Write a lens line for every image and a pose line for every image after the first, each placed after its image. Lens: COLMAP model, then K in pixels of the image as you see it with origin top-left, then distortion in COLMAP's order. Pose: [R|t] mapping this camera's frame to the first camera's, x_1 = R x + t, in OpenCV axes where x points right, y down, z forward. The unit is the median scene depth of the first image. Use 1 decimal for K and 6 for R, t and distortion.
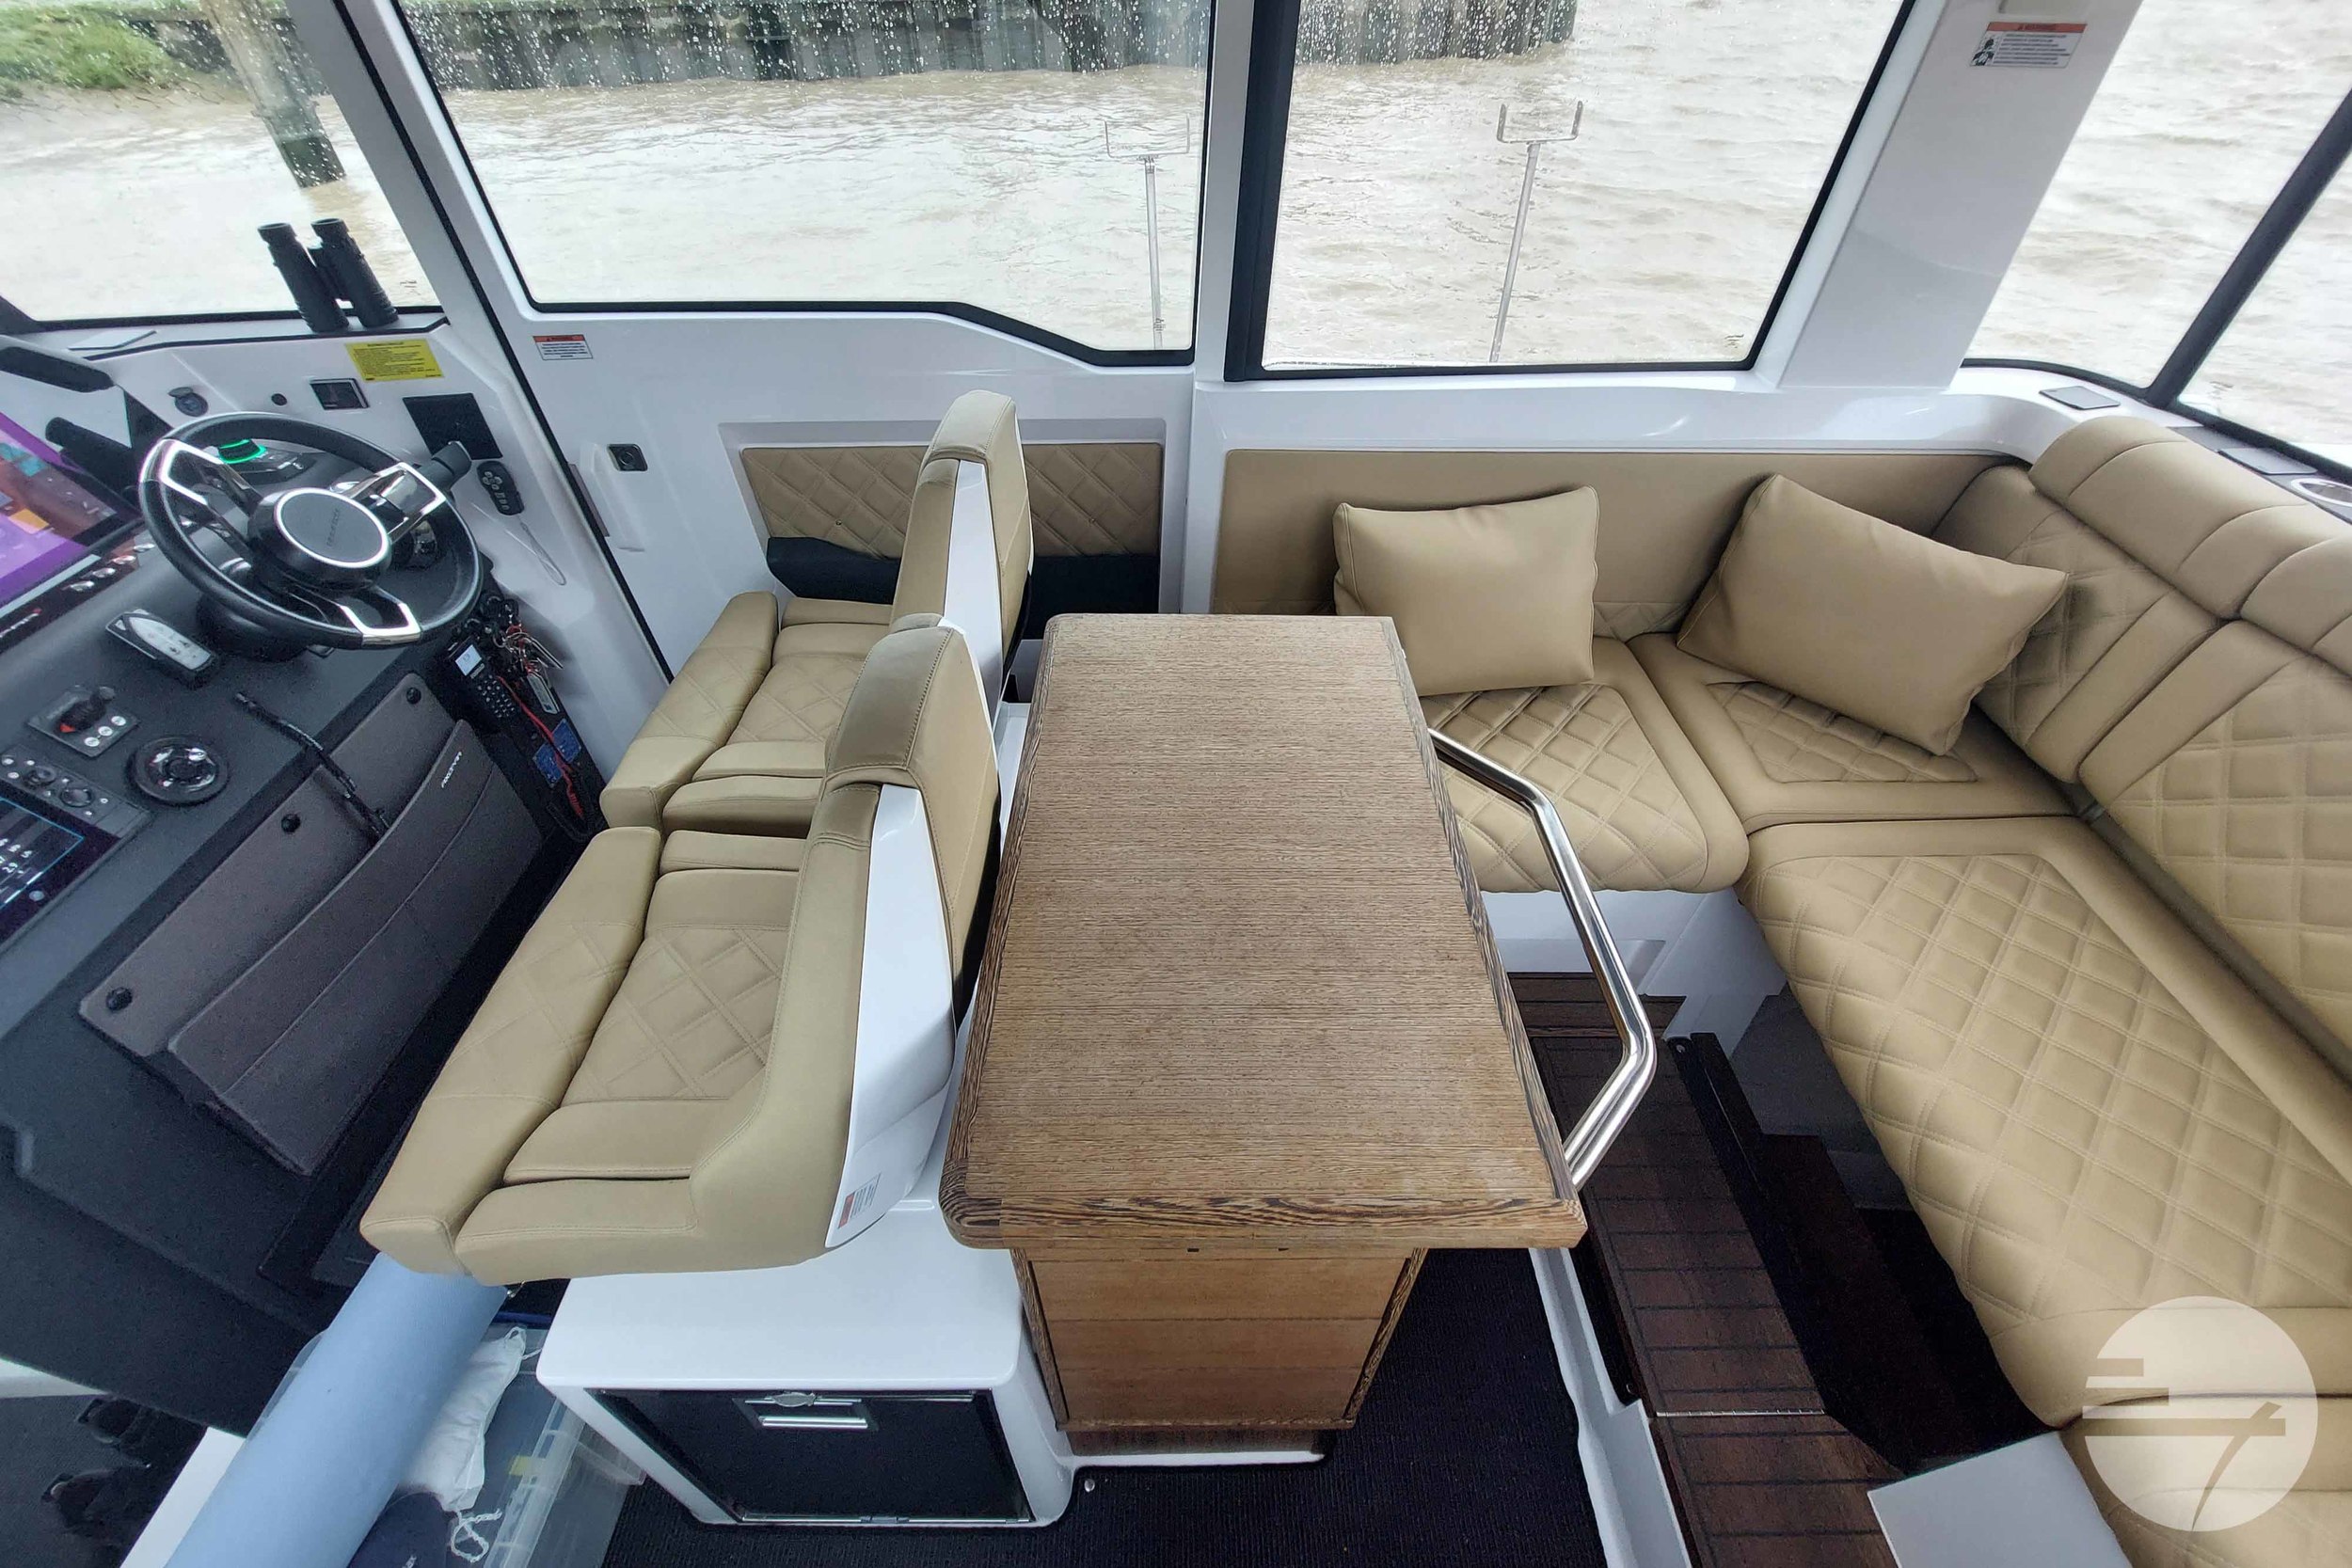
lens RADIAL K [[922.8, 0, 1170.5], [0, 922.8, 724.7], [0, 0, 1]] dist [-0.010691, 0.000044]
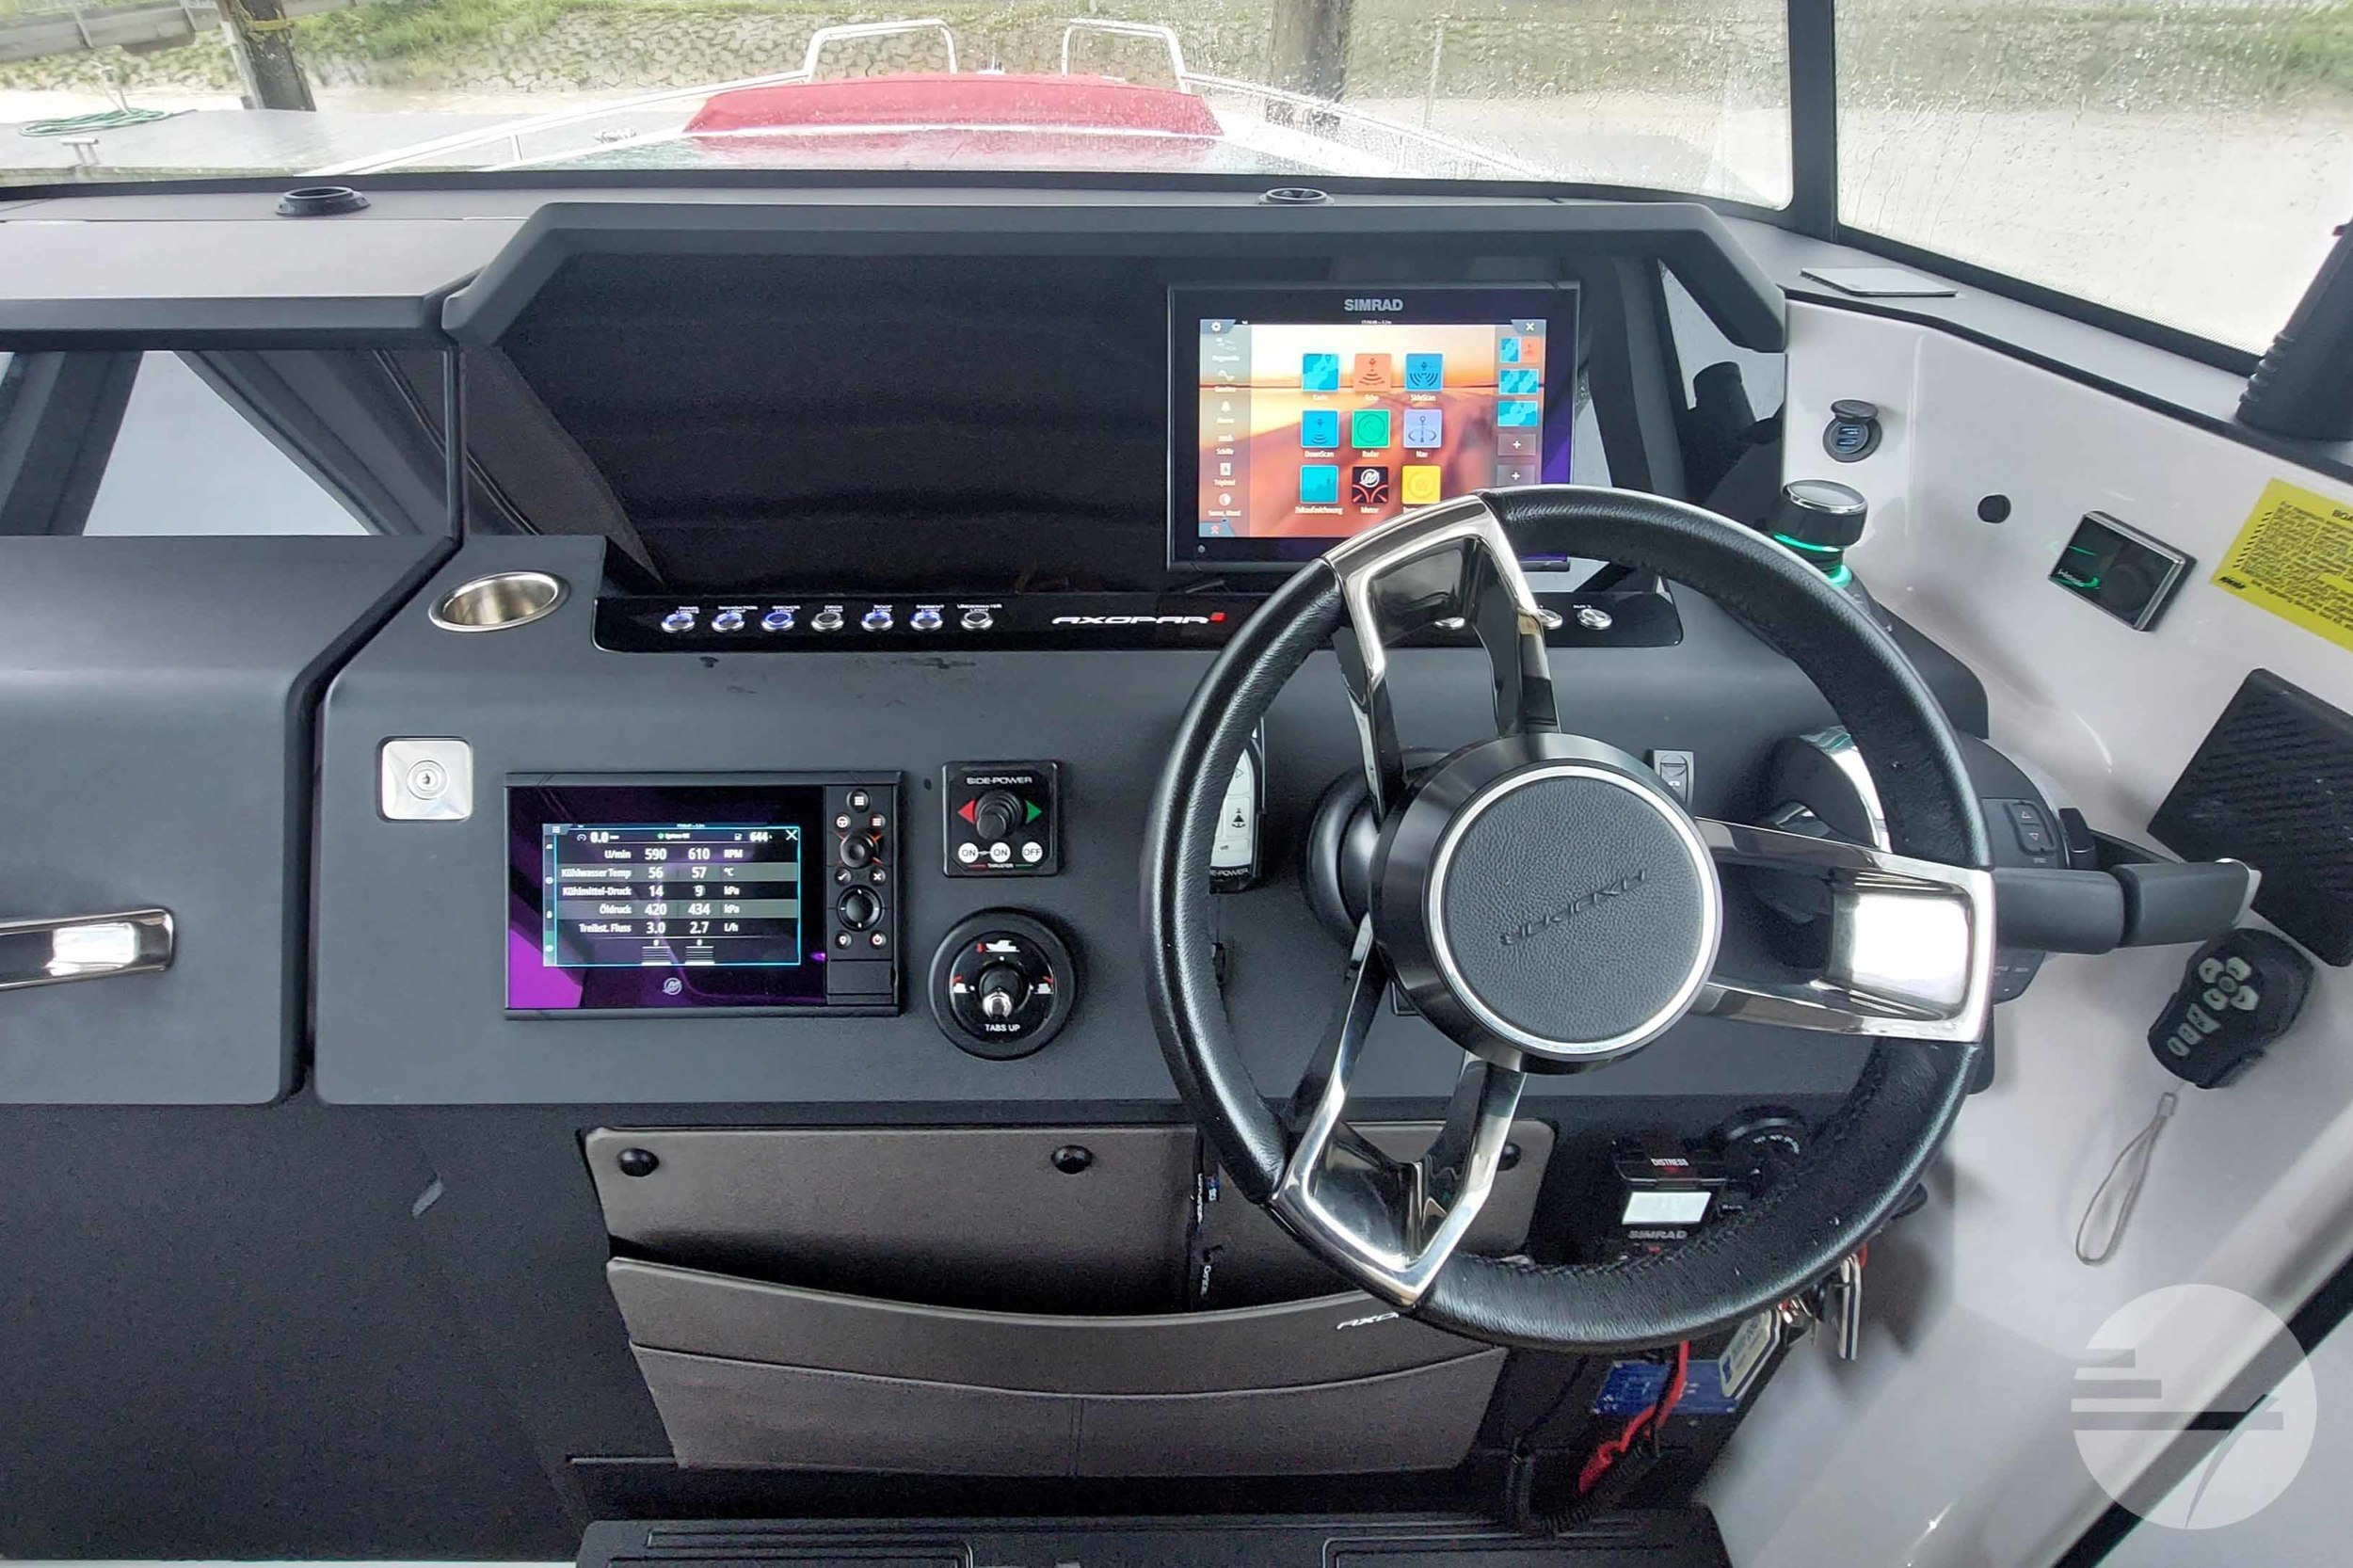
lens RADIAL K [[1198.7, 0, 1044.7], [0, 1198.7, 726.9], [0, 0, 1]] dist [-0.016959, -0.000238]
pose [[0.000643, 0.561199, -0.827681, -0.481540], [-0.652960, 0.627115, 0.424700, -0.242885], [0.757392, 0.540169, 0.366844, 0.537250]]
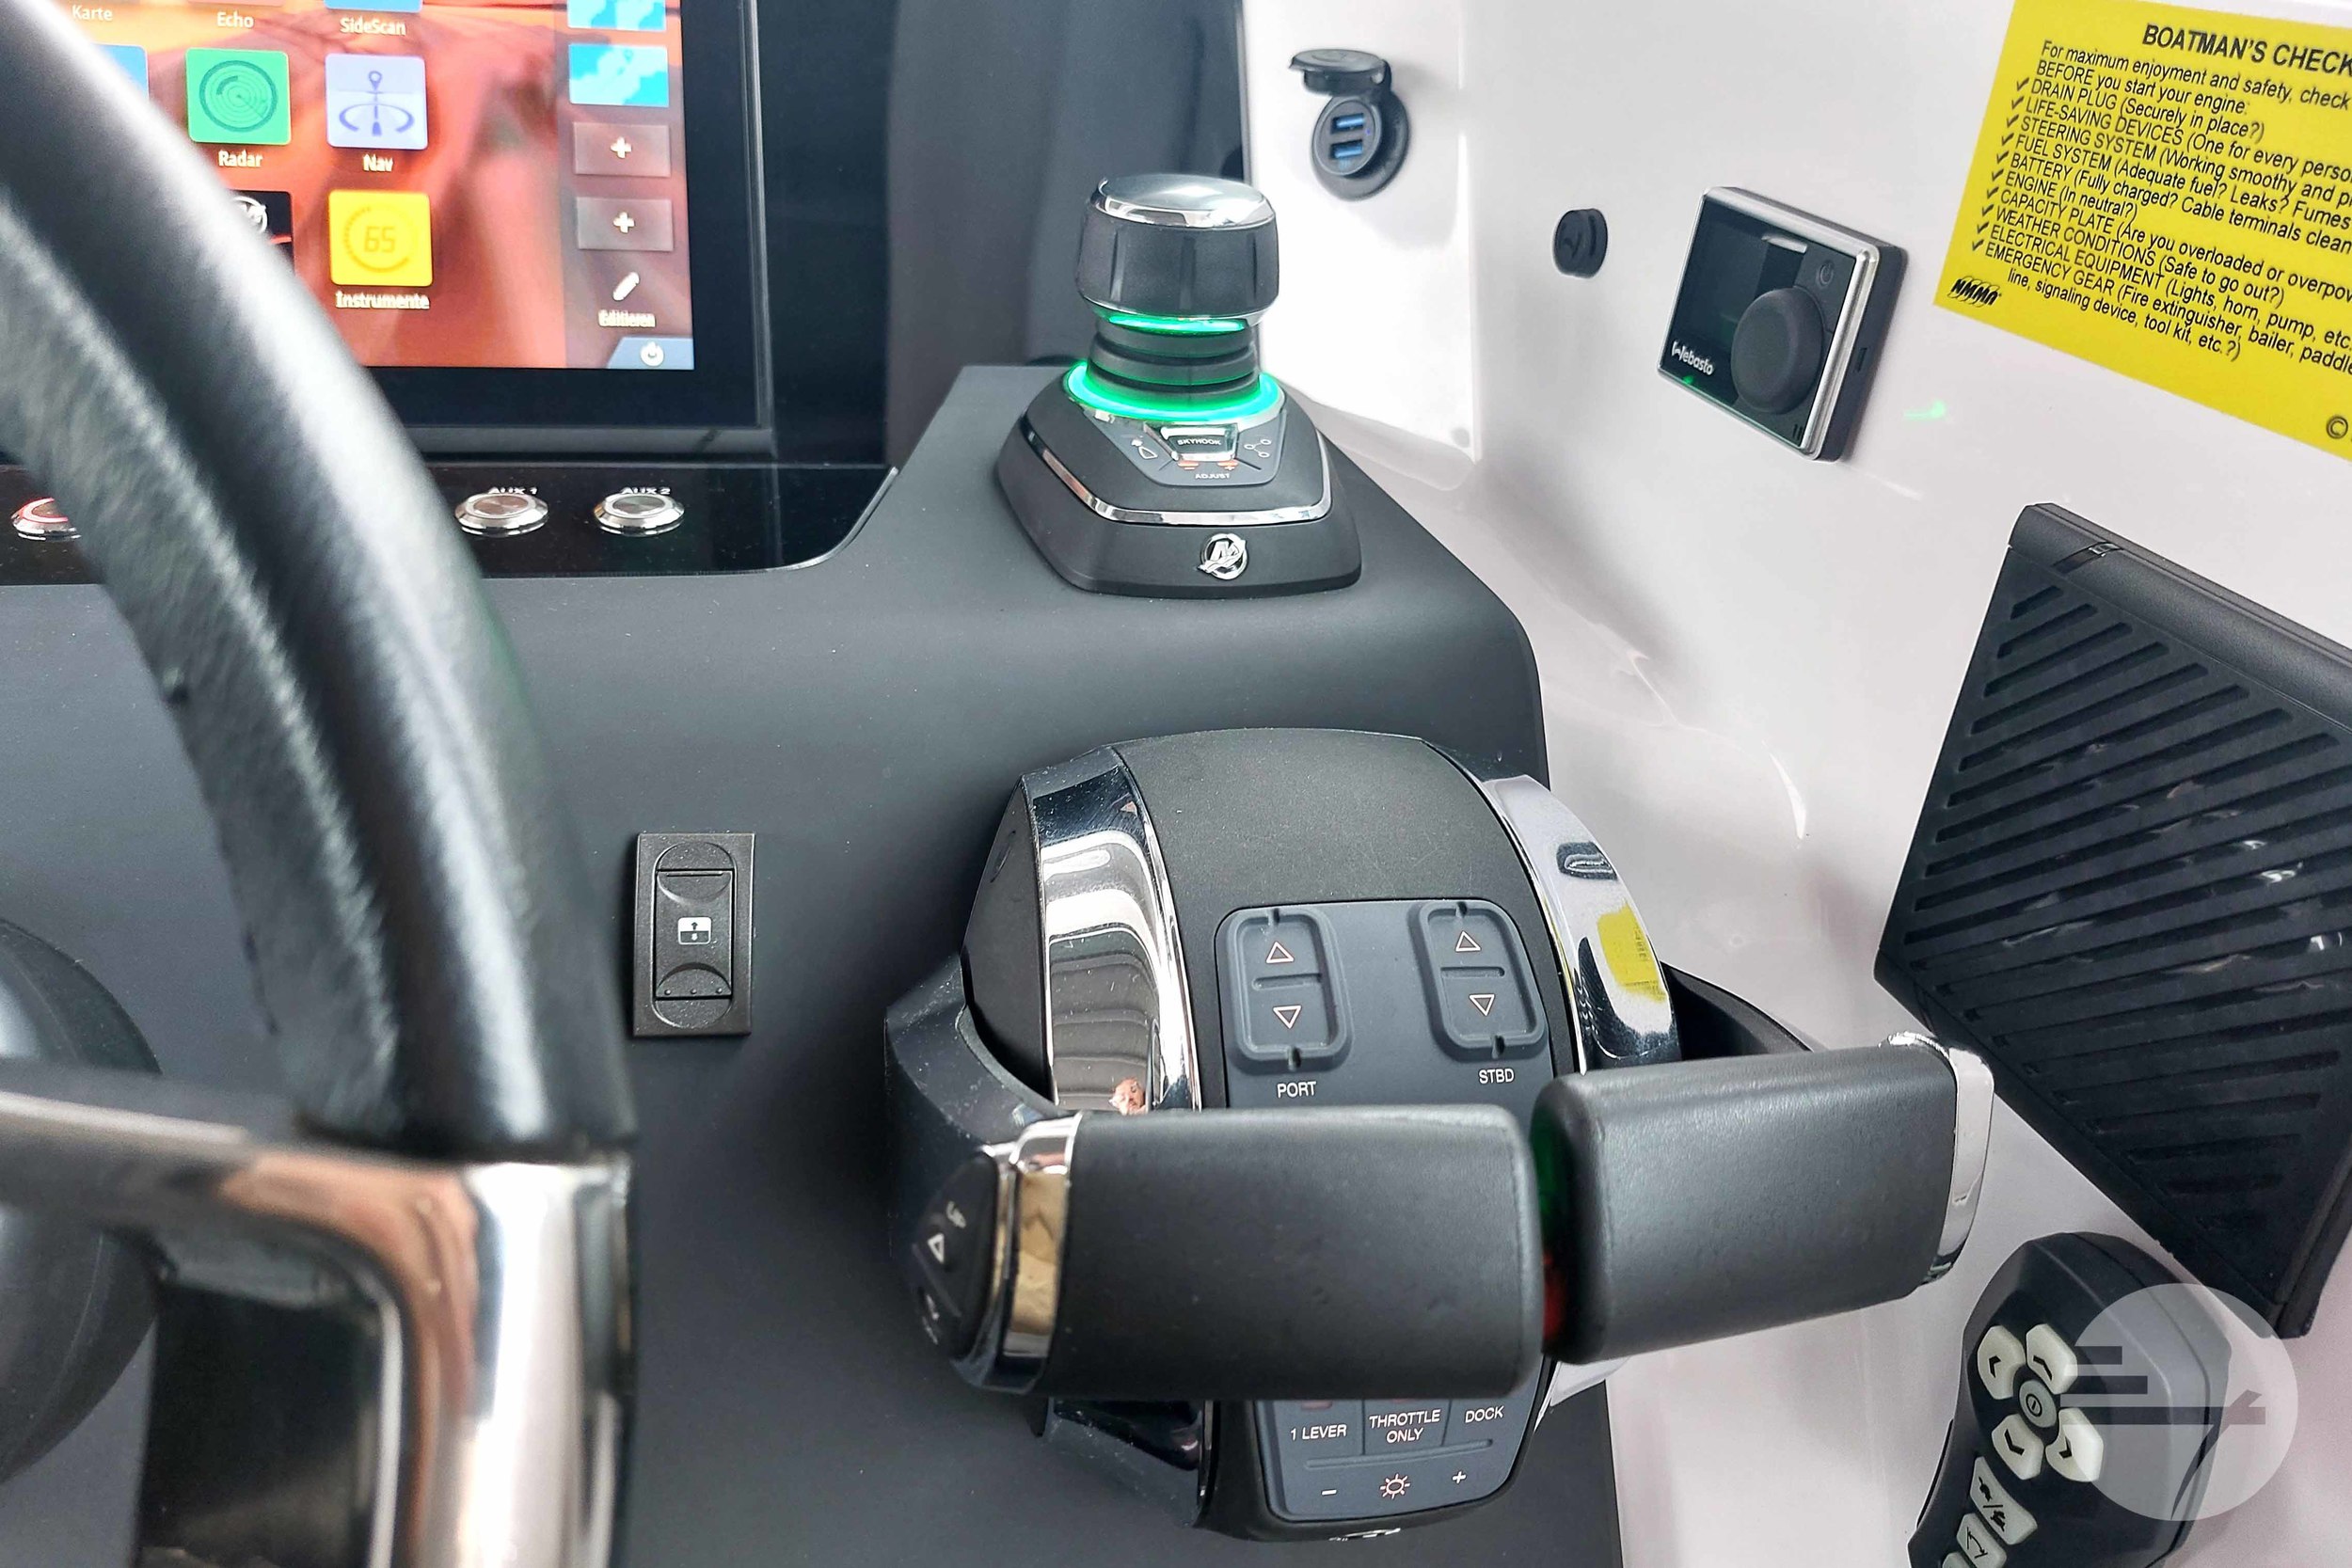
lens RADIAL K [[1877.6, 0, 1176.0], [0, 1877.6, 784.0], [0, 0, 1]] dist [0.090579, -0.158909]
pose [[0.205954, 0.486654, -0.848970, -0.633722], [-0.694943, 0.683535, 0.223233, -0.311482], [0.688939, 0.544010, 0.478974, 0.826638]]
